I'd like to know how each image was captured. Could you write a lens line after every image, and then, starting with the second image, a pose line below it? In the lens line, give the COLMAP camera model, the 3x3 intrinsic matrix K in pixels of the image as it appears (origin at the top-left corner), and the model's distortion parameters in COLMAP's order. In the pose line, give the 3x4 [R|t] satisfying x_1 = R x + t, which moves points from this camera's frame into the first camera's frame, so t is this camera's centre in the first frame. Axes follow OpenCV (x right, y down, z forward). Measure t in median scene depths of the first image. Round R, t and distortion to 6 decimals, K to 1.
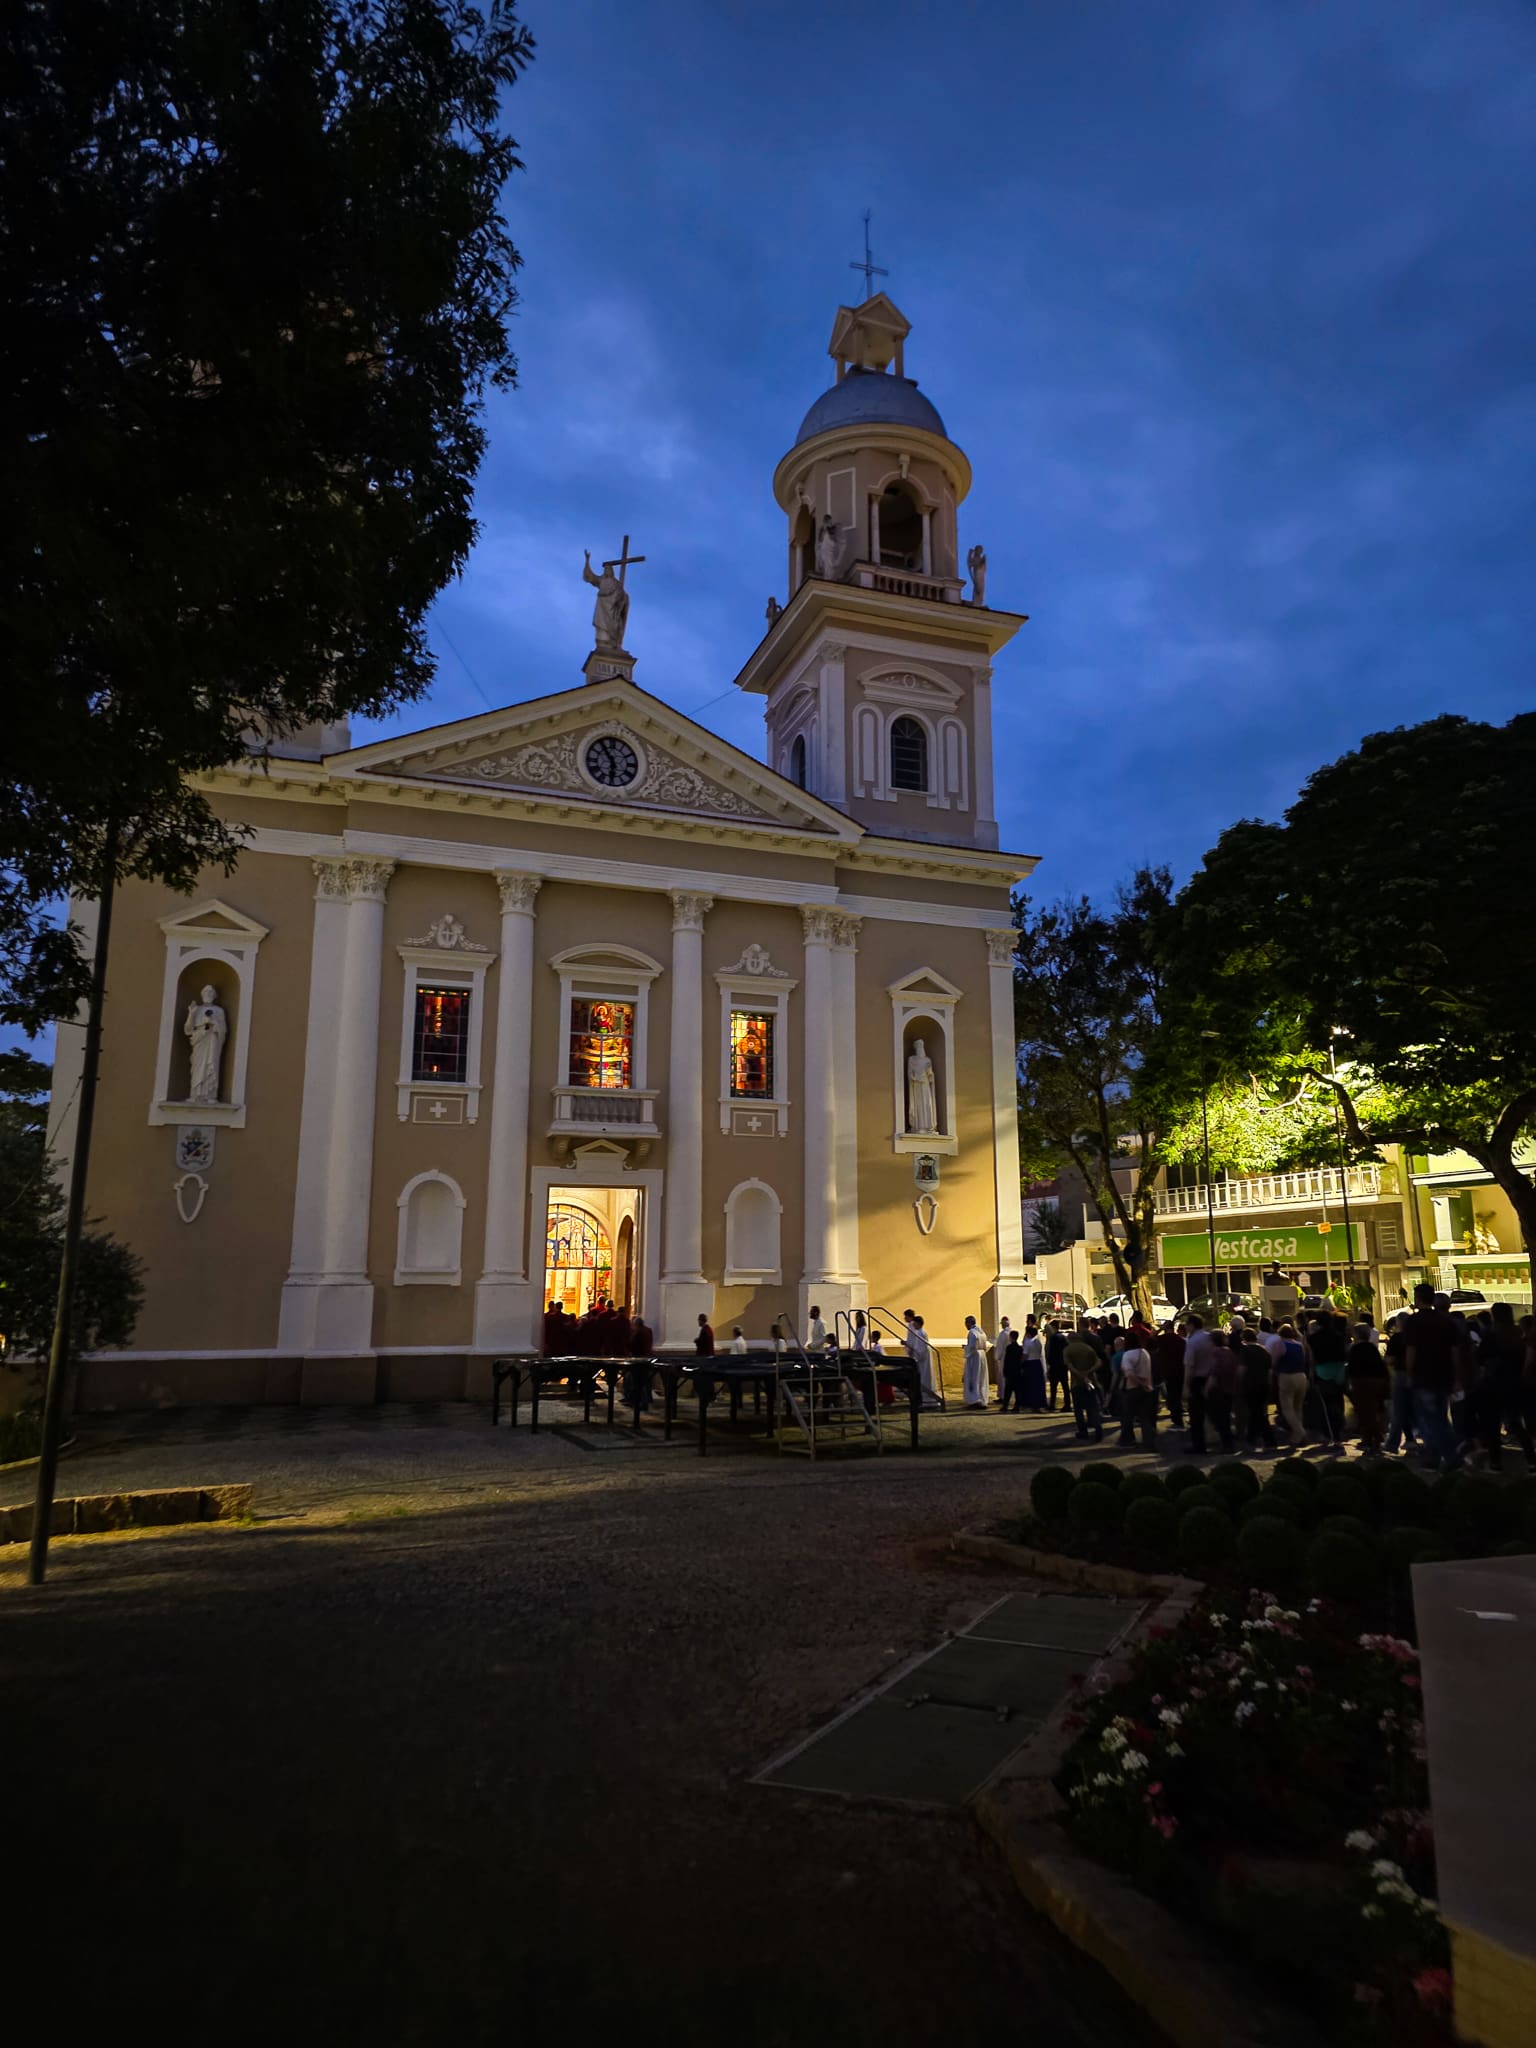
lens RADIAL K [[1384.6, 0, 768.0], [0, 1384.6, 1024.0], [0, 0, 1]] dist [0.147535, -0.299719]
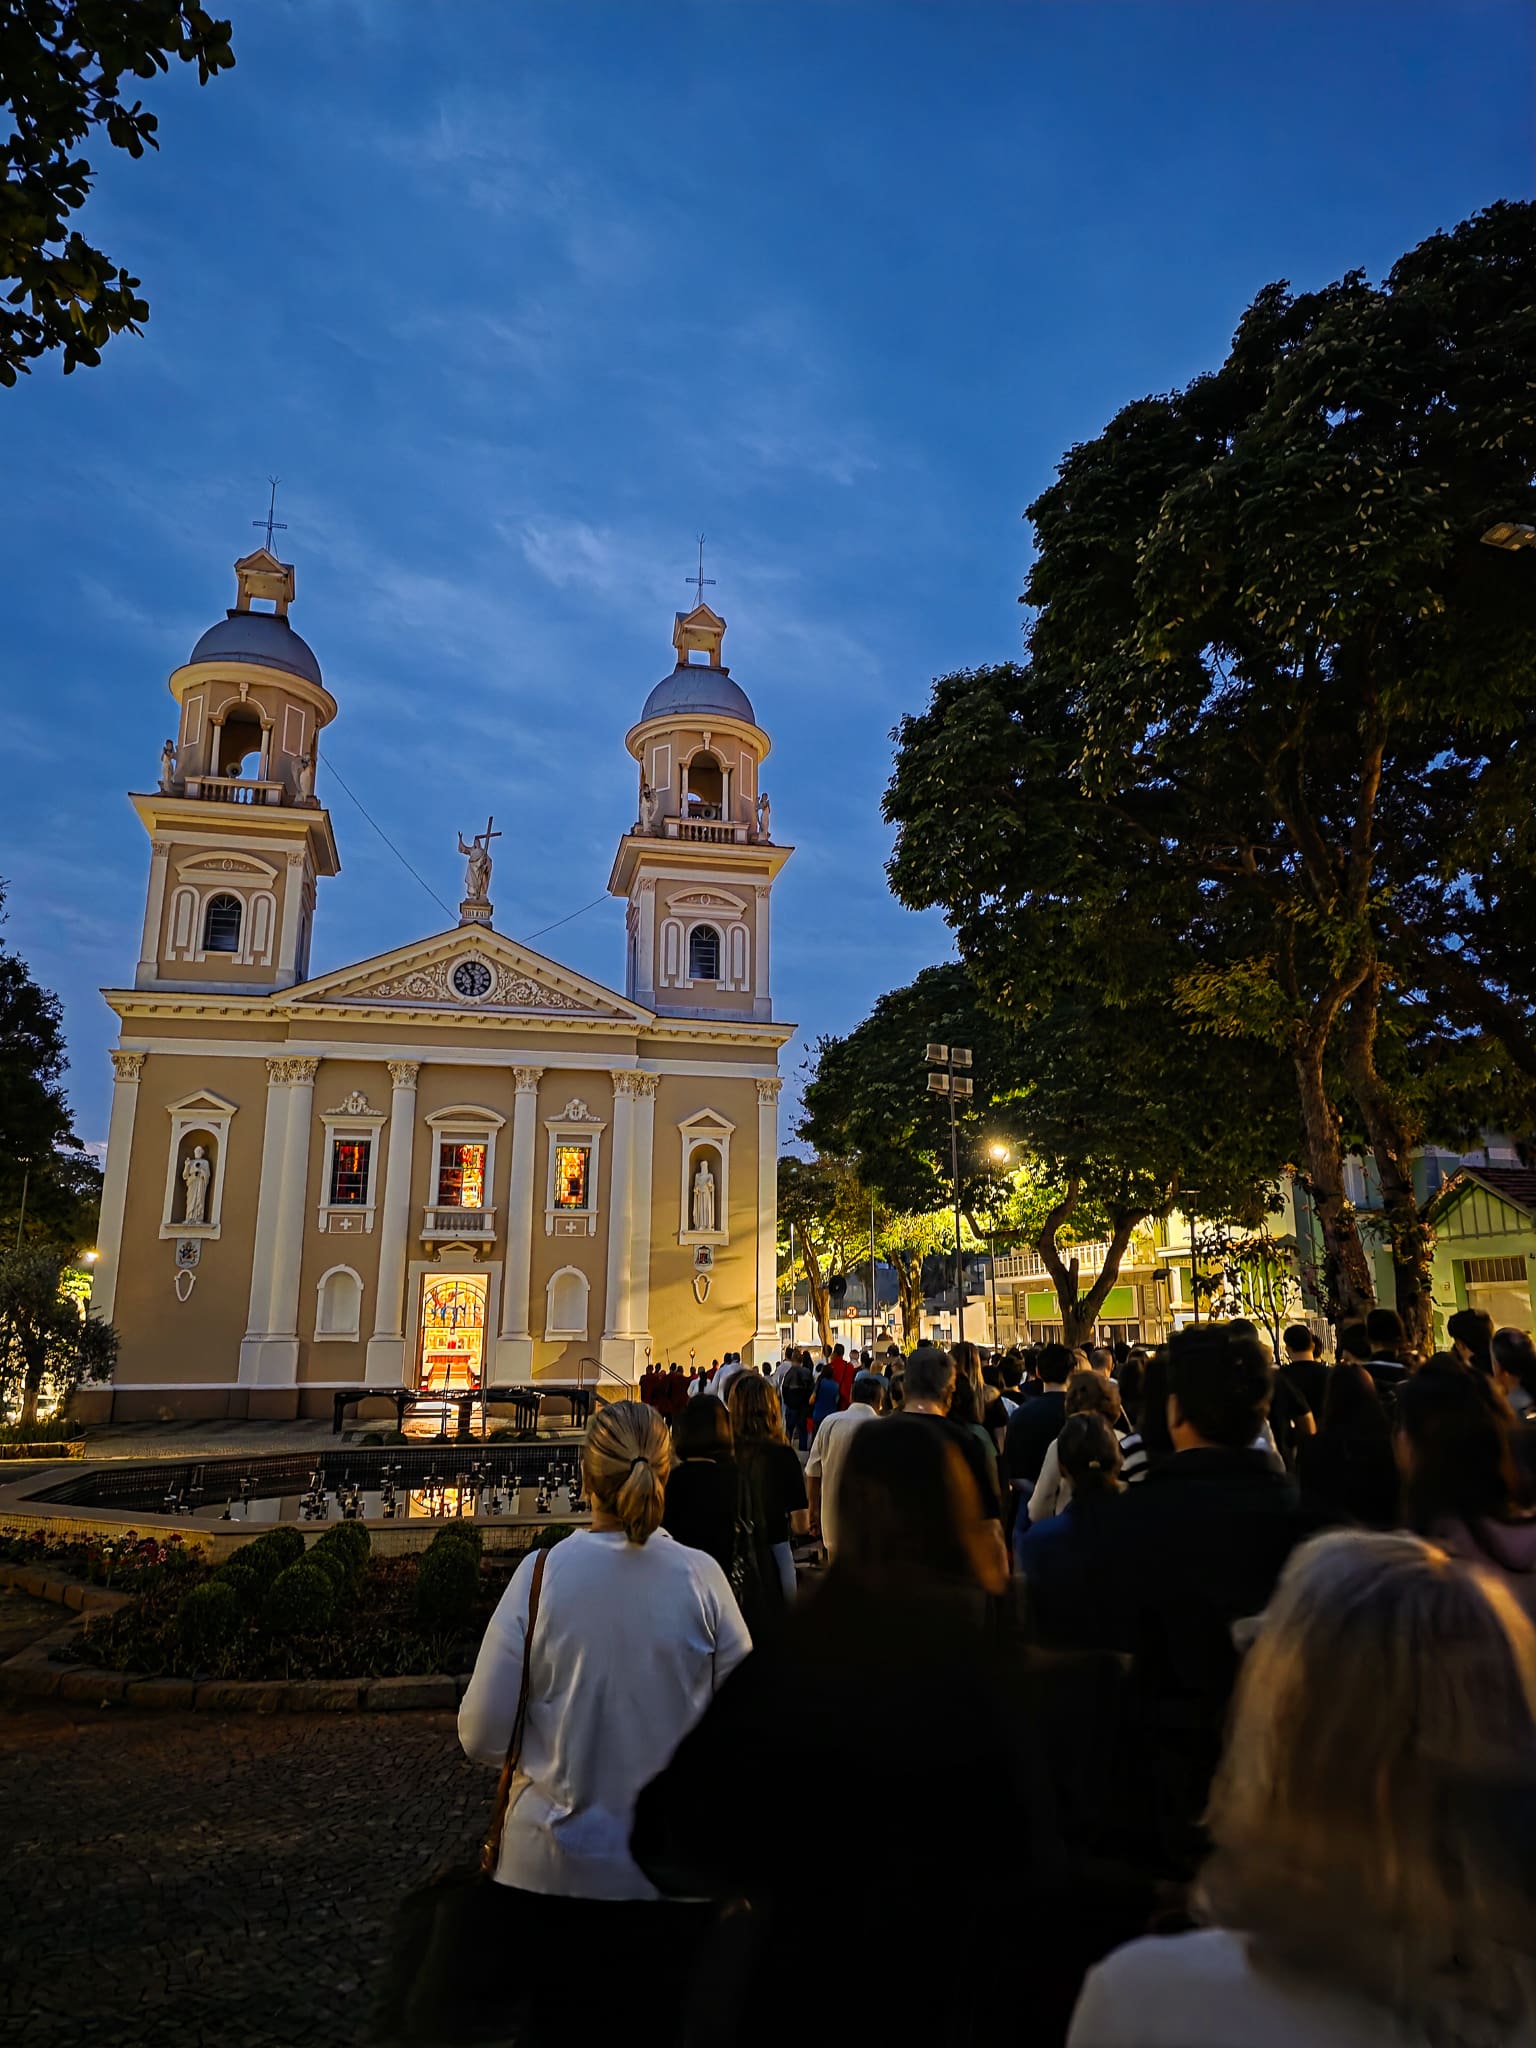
lens RADIAL K [[1384.6, 0, 768.0], [0, 1384.6, 1024.0], [0, 0, 1]] dist [0.147535, -0.299719]
pose [[0.988678, -0.028185, -0.147383, 0.410756], [0.025417, 0.999464, -0.020633, -0.103341], [0.147885, 0.016654, 0.988864, -0.399949]]
